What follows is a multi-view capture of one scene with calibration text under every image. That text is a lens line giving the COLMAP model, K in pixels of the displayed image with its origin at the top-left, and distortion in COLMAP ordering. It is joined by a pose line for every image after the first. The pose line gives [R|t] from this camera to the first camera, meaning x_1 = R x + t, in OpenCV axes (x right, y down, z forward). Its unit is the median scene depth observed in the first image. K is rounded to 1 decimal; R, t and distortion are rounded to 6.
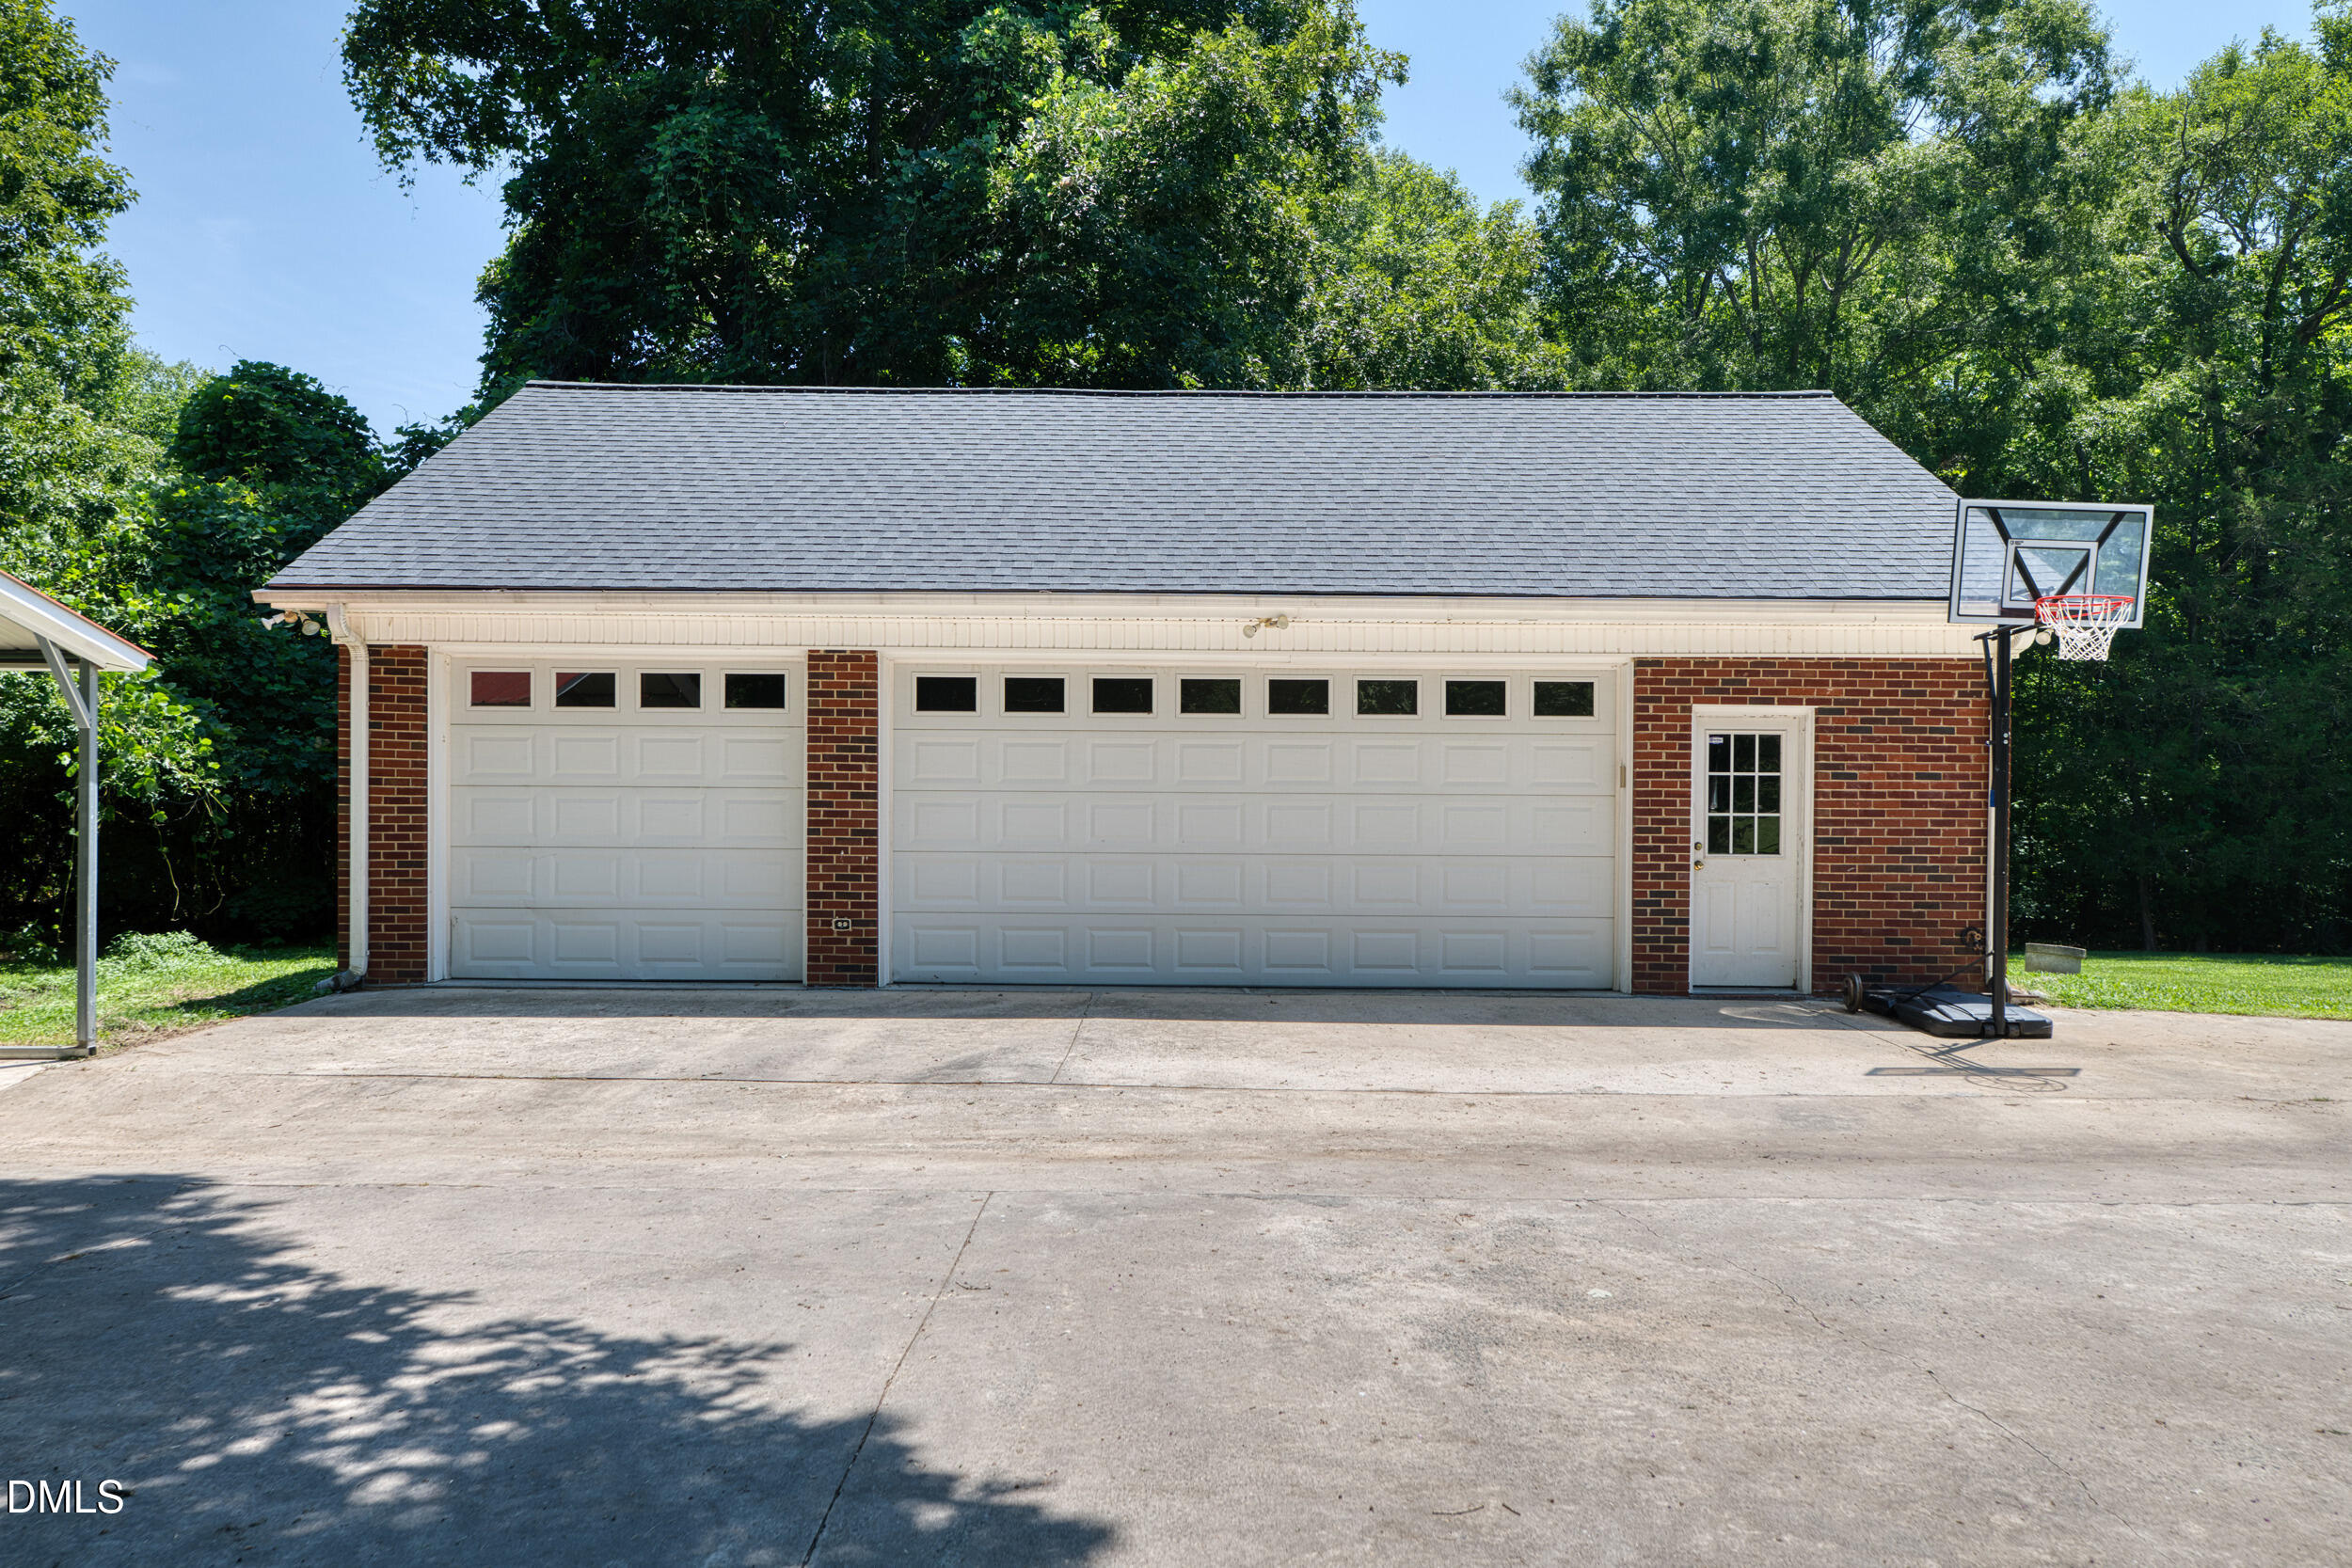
lens RADIAL K [[1570.5, 0, 1177.2], [0, 1570.5, 788.8], [0, 0, 1]] dist [-0.001252, 0.003660]
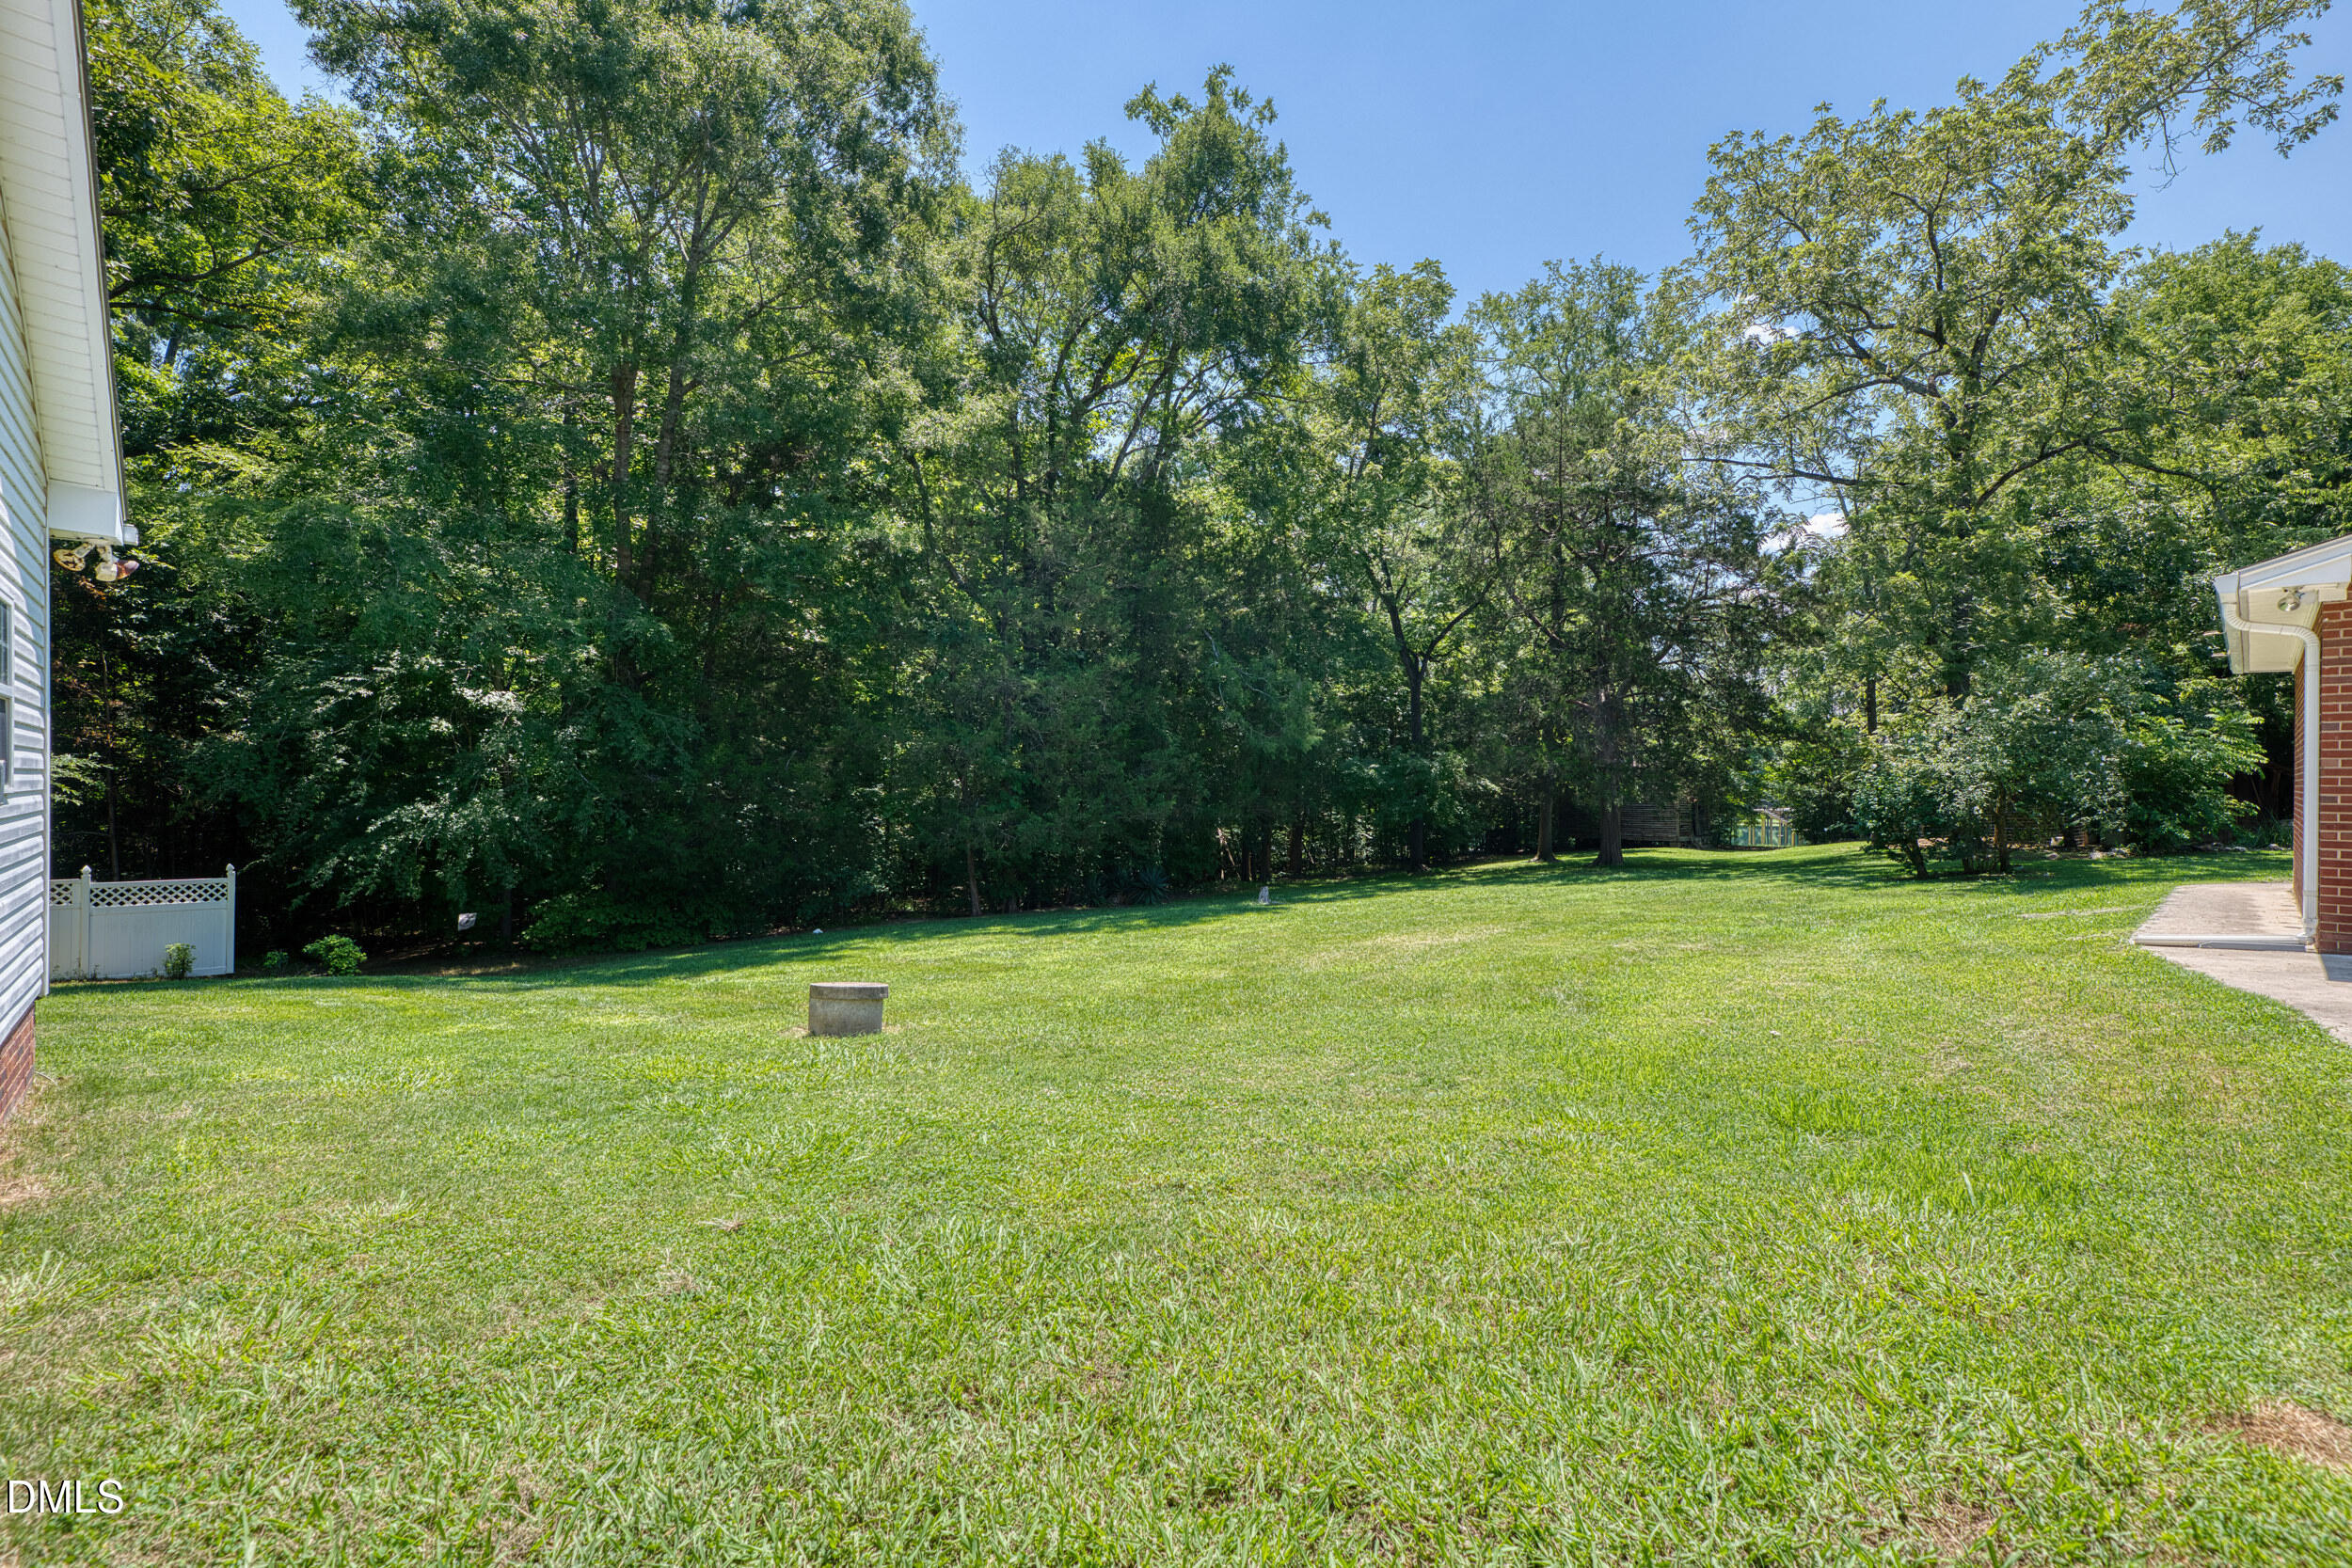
lens RADIAL K [[1090.8, 0, 1174.4], [0, 1090.8, 782.6], [0, 0, 1]] dist [-0.003093, -0.000316]
pose [[0.743010, -0.003626, 0.669271, 0.212403], [0.000750, 0.999989, 0.004585, 0.004619], [-0.669280, -0.002904, 0.743004, 0.333779]]
